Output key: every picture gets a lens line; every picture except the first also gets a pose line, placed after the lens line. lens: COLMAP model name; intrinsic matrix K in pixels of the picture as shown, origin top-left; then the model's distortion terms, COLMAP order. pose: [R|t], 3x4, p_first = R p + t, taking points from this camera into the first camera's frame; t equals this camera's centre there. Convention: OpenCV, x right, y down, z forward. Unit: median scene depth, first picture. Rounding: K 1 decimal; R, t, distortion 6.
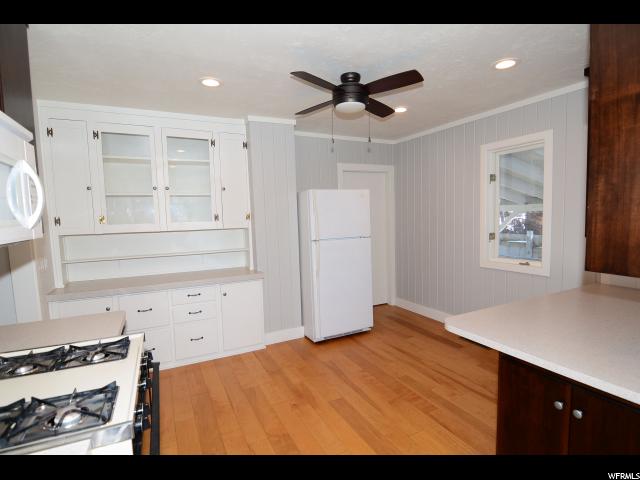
lens RADIAL K [[324.6, 0, 320.4], [0, 324.6, 242.3], [0, 0, 1]] dist [-0.005747, -0.002505]
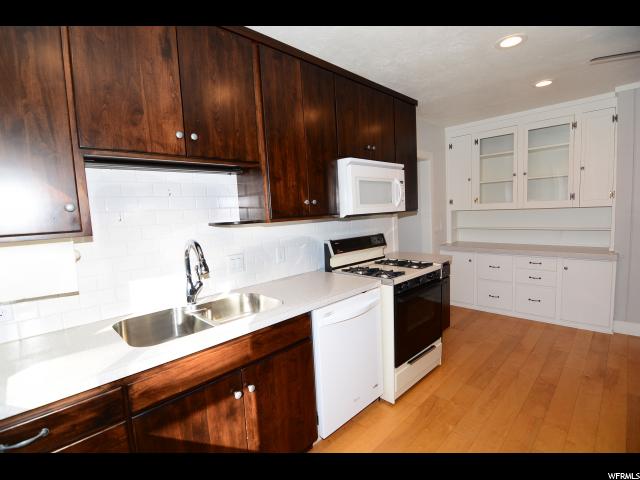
lens RADIAL K [[324.6, 0, 321.3], [0, 324.6, 238.5], [0, 0, 1]] dist [-0.005747, -0.002505]
pose [[0.319238, 0.094081, -0.942993, 0.456730], [-0.042479, 0.995480, 0.084937, 0.005430], [0.946722, 0.012943, 0.321791, -0.116044]]
